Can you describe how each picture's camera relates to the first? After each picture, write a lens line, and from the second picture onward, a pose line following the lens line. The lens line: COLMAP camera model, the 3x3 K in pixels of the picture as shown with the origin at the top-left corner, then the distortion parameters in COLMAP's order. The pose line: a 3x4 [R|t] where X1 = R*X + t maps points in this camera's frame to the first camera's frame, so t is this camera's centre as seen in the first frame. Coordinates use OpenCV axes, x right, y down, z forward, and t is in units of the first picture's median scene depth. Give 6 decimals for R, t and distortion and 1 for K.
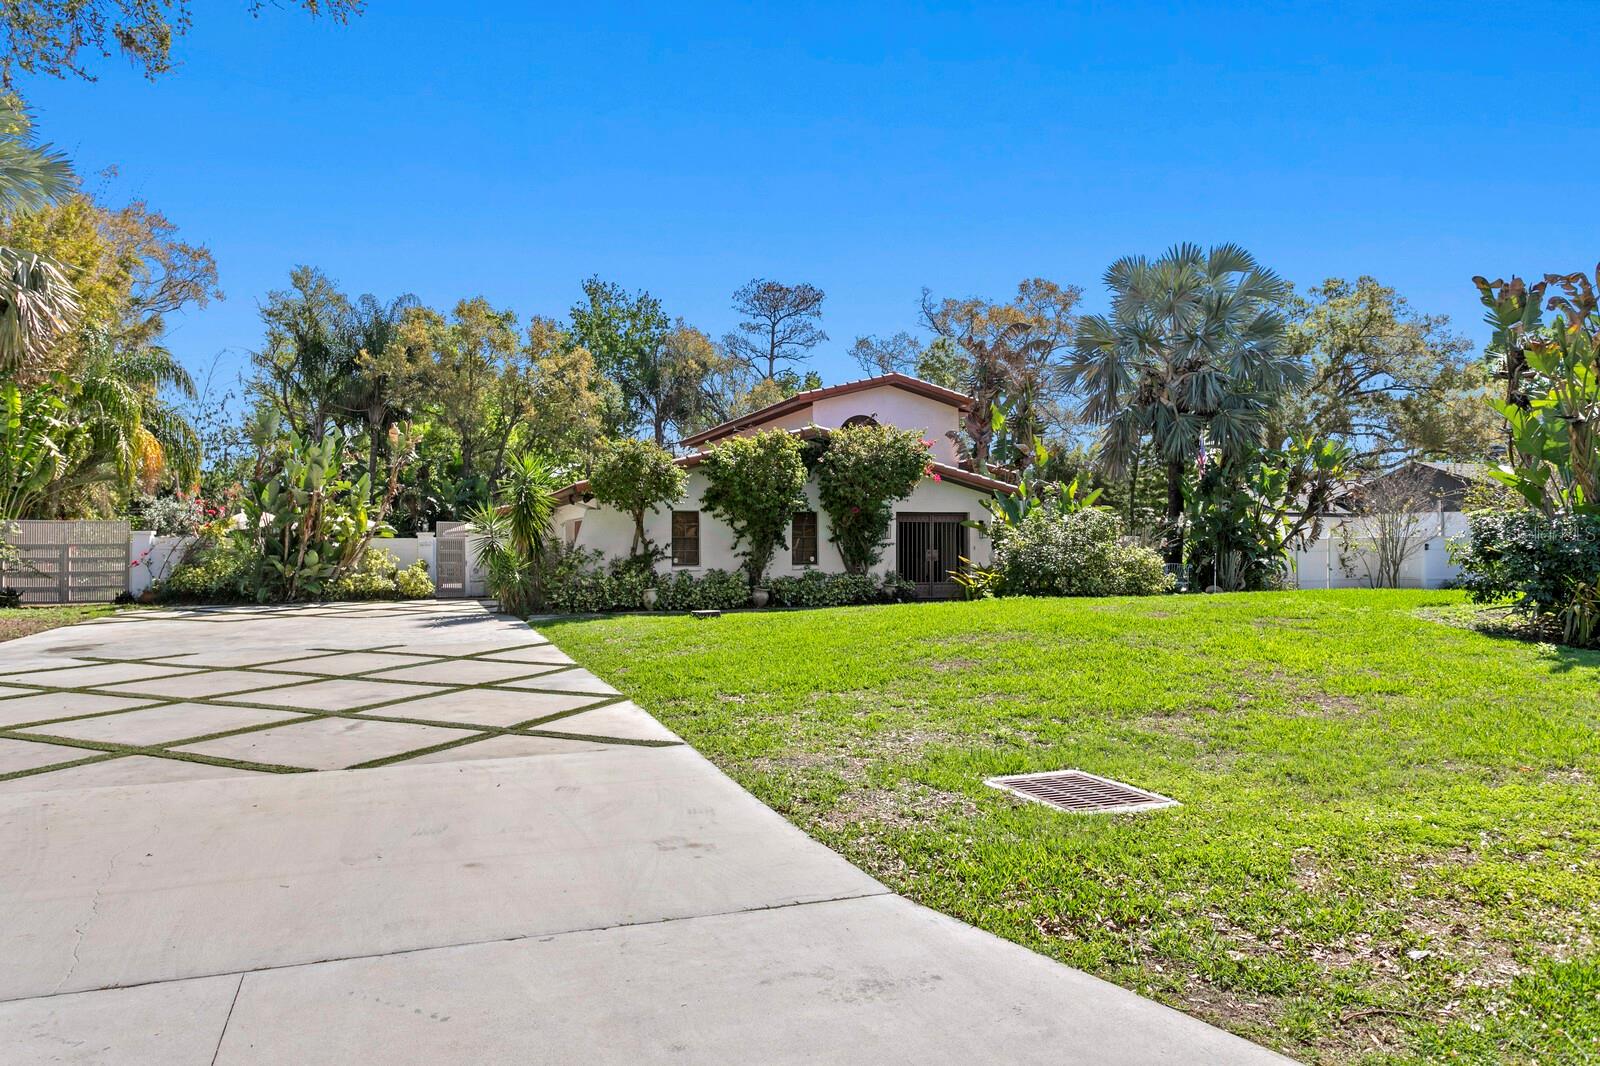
lens RADIAL K [[1048.2, 0, 800.0], [0, 1048.2, 533.0], [0, 0, 1]] dist [0.000514, -0.000127]
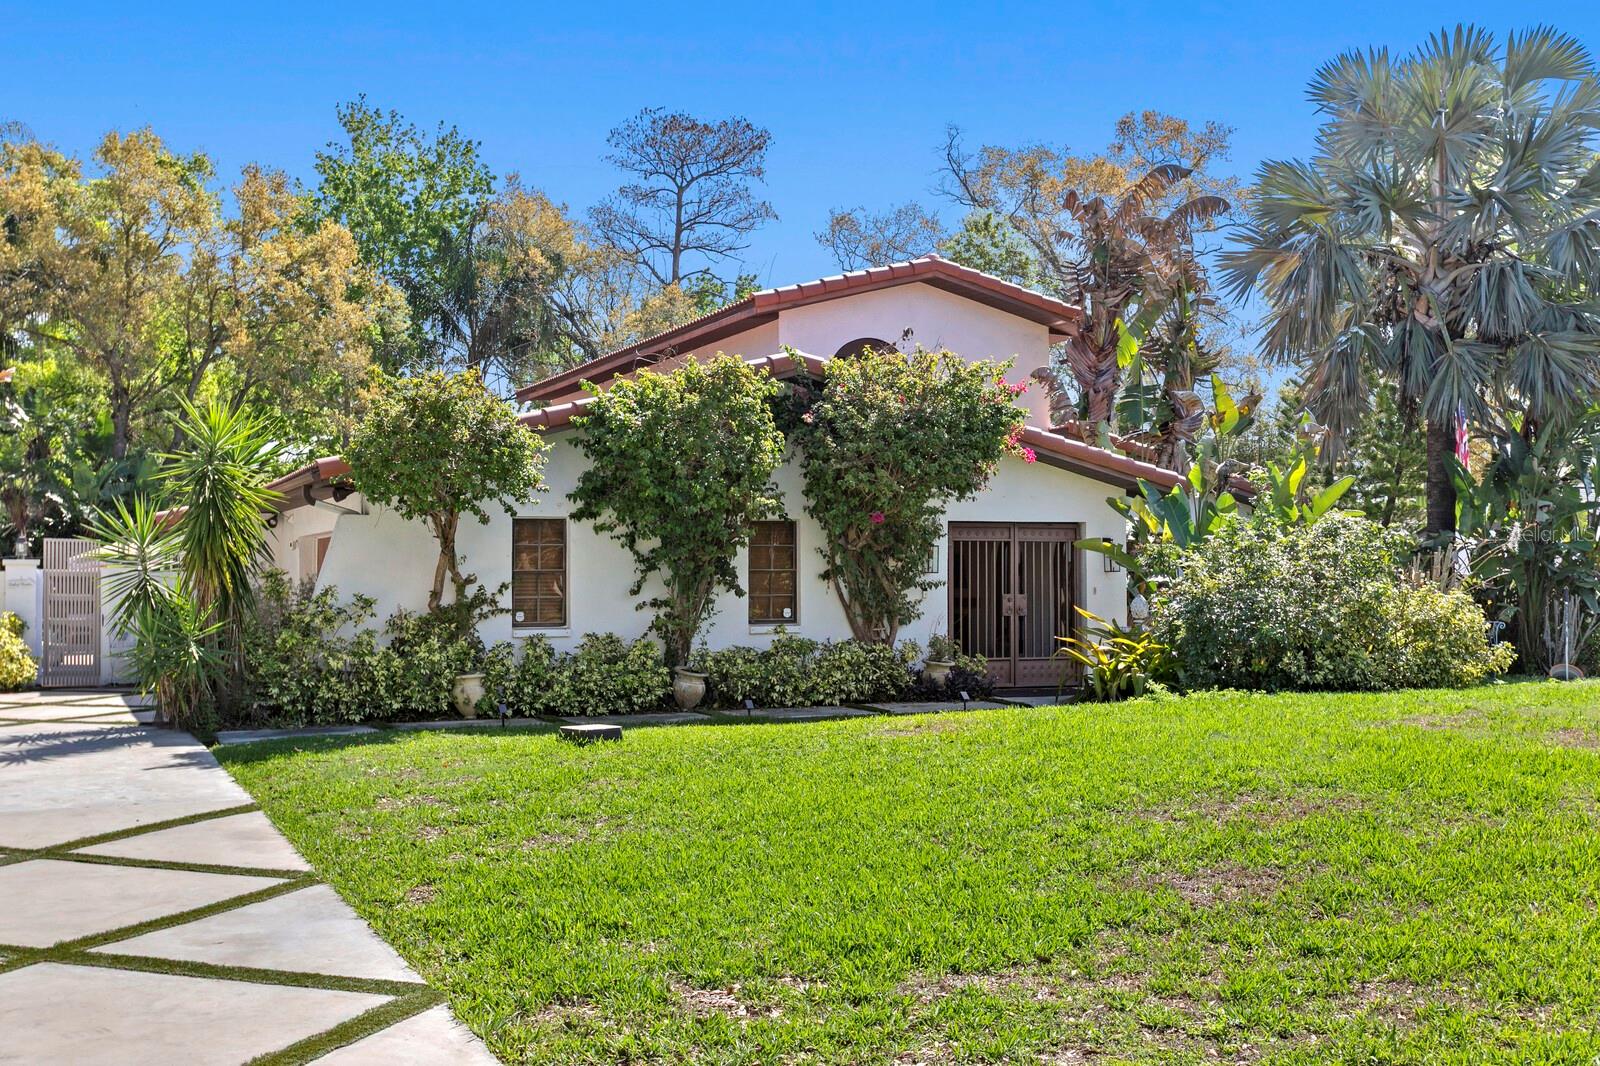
lens RADIAL K [[1786.9, 0, 800.0], [0, 1786.9, 533.0], [0, 0, 1]] dist [0.018509, 0.012677]
pose [[0.998821, 0.001395, 0.048524, -0.024131], [-0.000695, 0.999895, -0.014444, -0.001482], [-0.048539, 0.014393, 0.998718, 0.126973]]
